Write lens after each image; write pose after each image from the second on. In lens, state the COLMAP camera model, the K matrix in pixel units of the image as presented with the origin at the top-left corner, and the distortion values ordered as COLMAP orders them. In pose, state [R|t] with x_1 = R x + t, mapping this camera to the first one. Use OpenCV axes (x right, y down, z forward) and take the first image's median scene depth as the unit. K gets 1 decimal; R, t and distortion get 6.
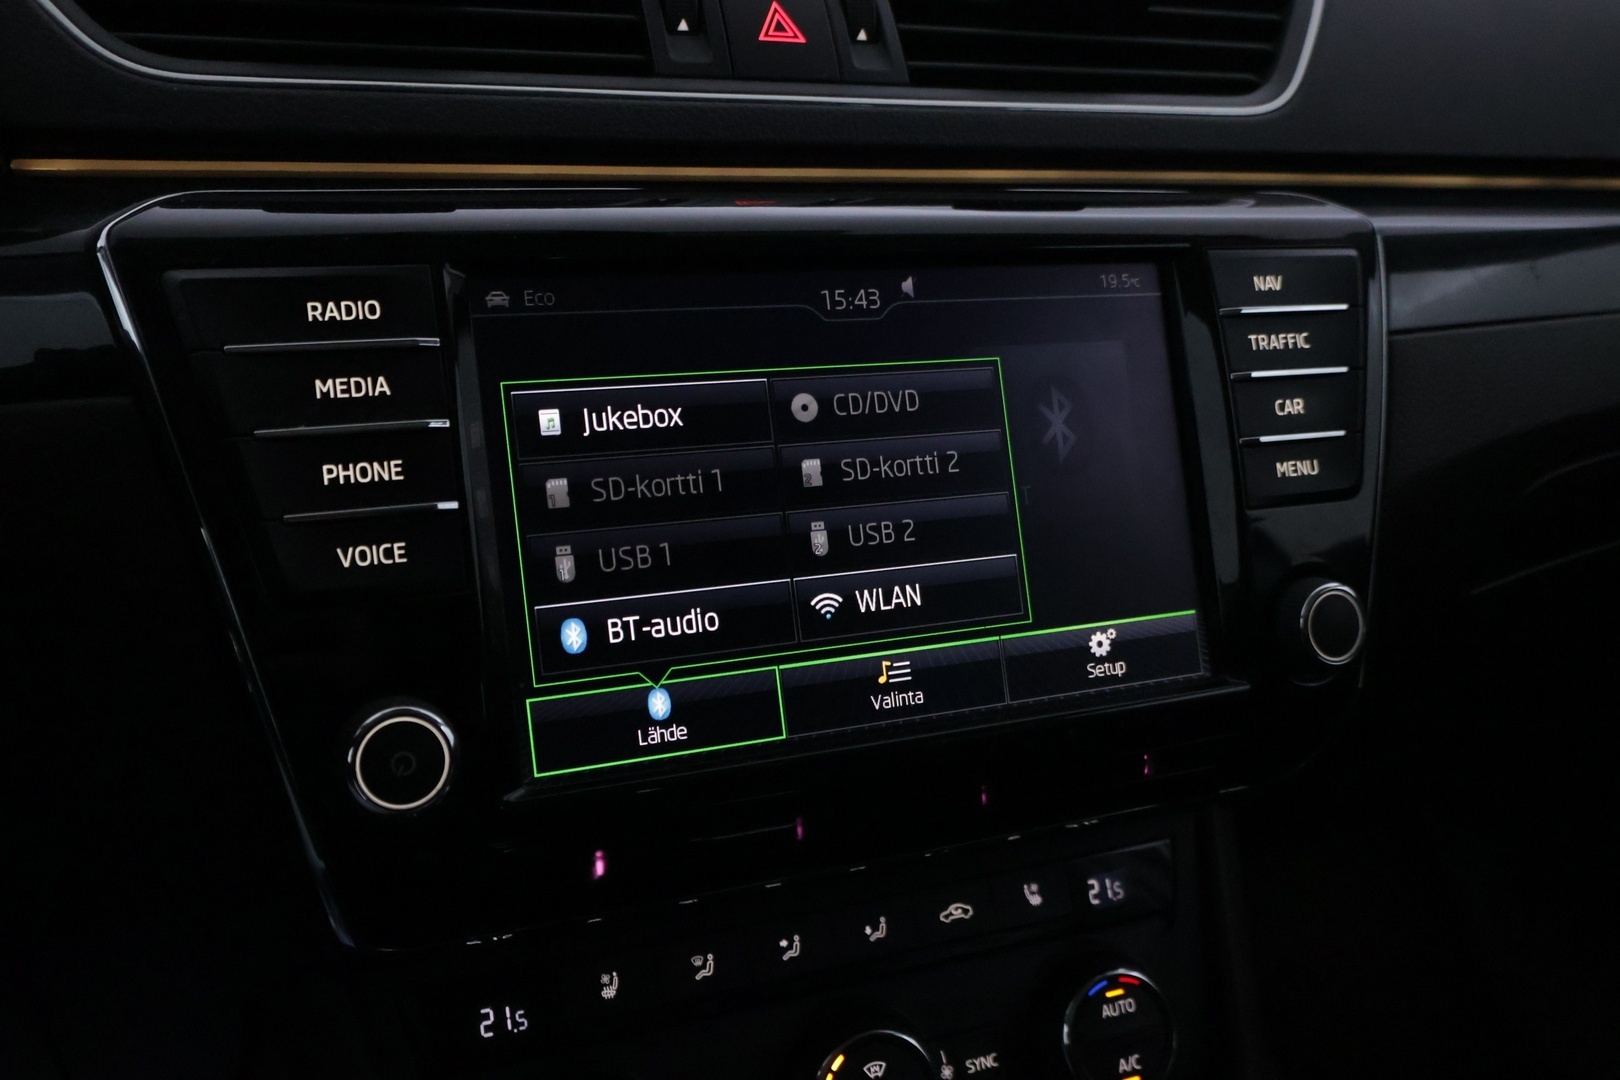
lens RADIAL K [[1549.7, 0, 808.5], [0, 1549.7, 547.6], [0, 0, 1]] dist [-0.012592, 0.000000]
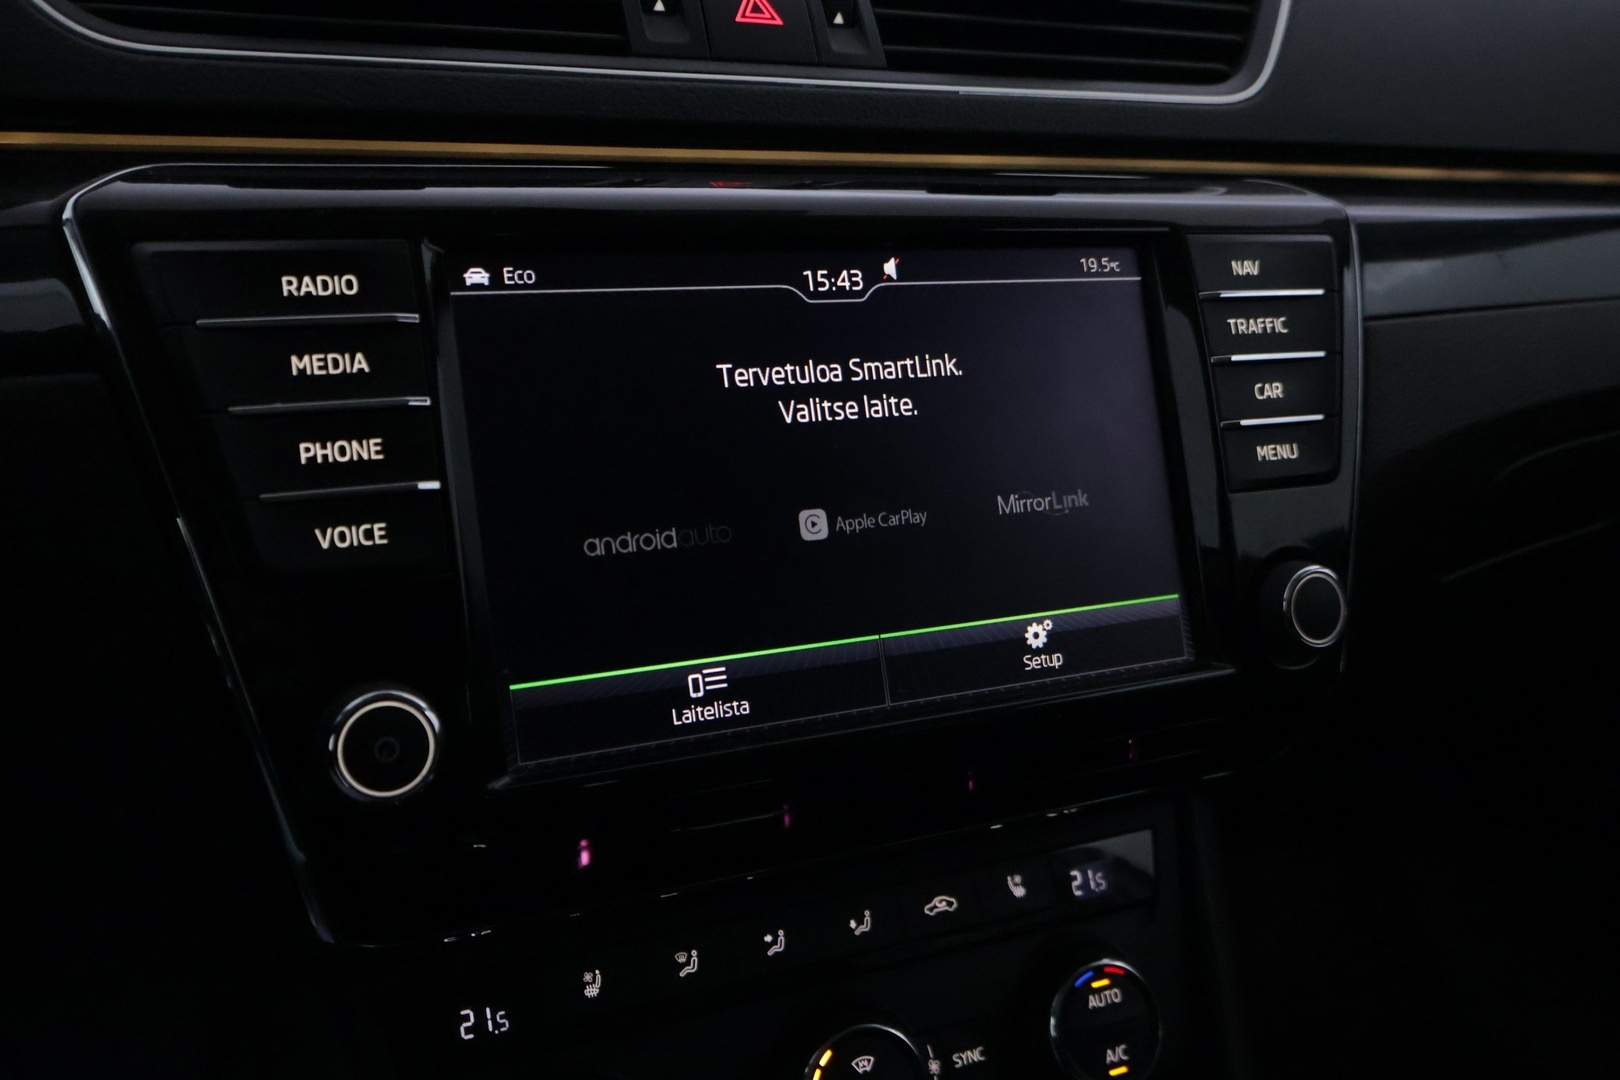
lens RADIAL K [[1549.7, 0, 821.2], [0, 1549.7, 552.9], [0, 0, 1]] dist [-0.012592, 0.000000]
pose [[0.999003, -0.009365, 0.043657, -0.023593], [0.009841, 0.999894, -0.010712, 0.022235], [-0.043552, 0.011131, 0.998989, 0.013971]]
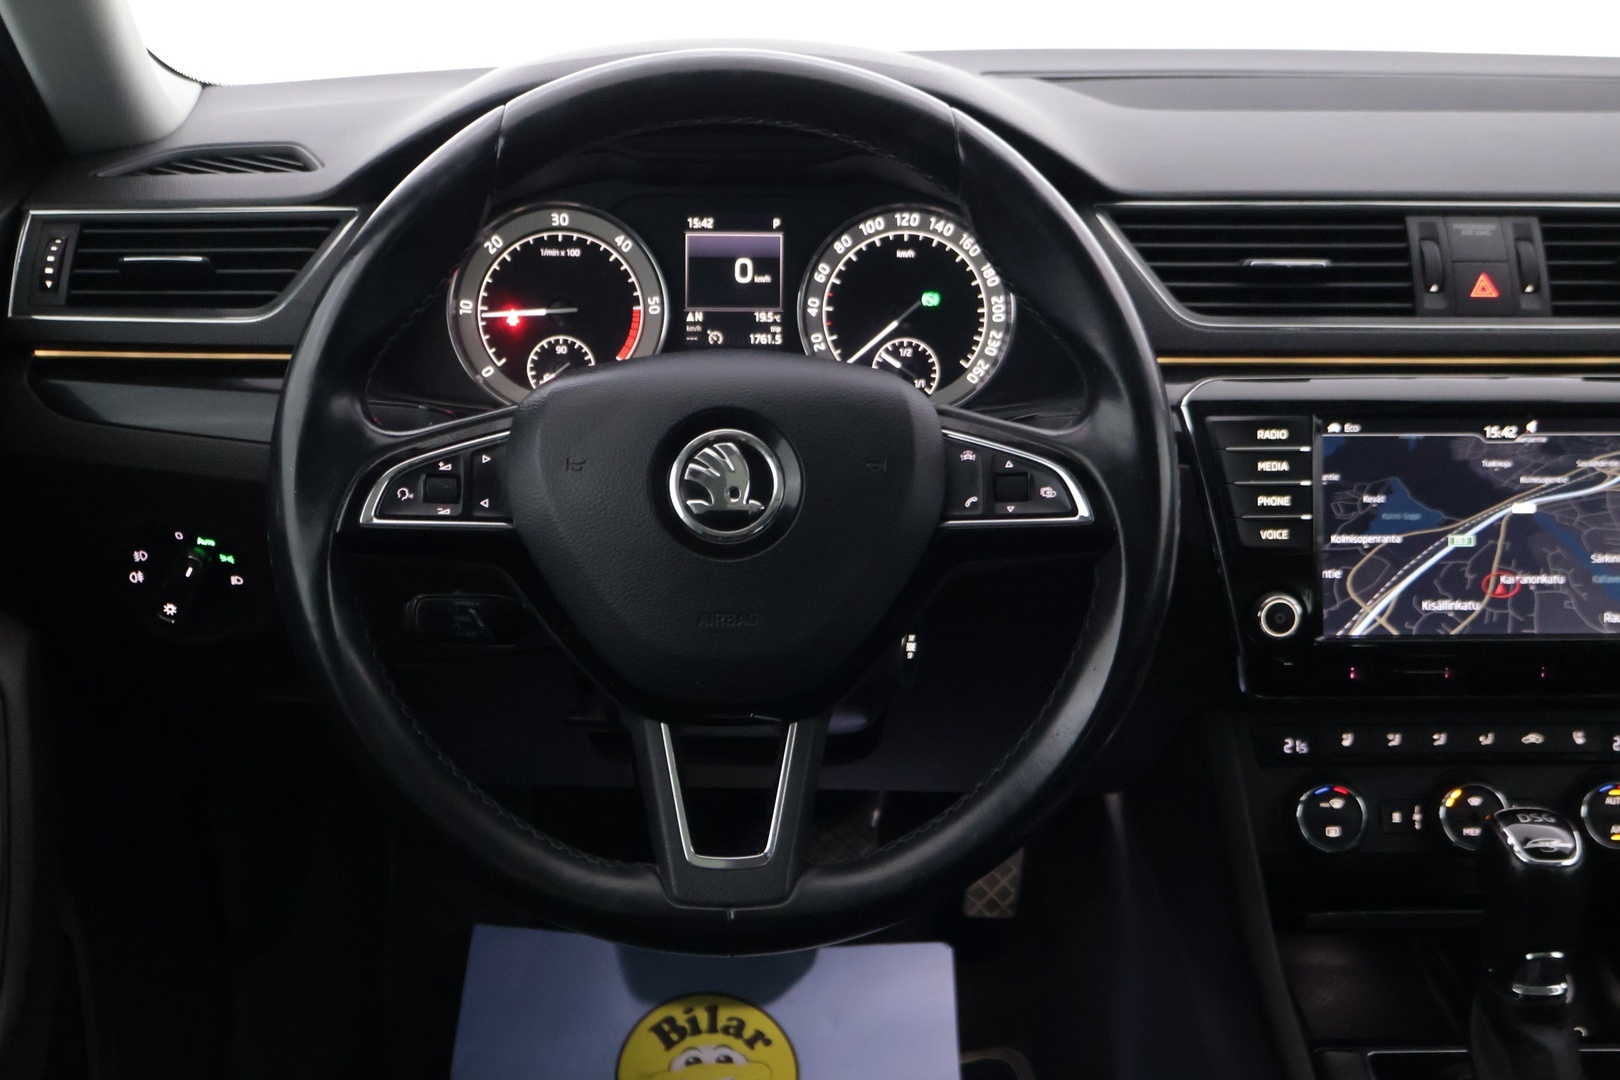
lens RADIAL K [[2053.9, 0, 814.6], [0, 2053.9, 543.3], [0, 0, 1]] dist [0.011637, 0.000000]
pose [[0.925370, 0.112388, -0.362022, 0.181430], [-0.089960, 0.992864, 0.078283, -0.135308], [0.368237, -0.039874, 0.928877, -1.828861]]
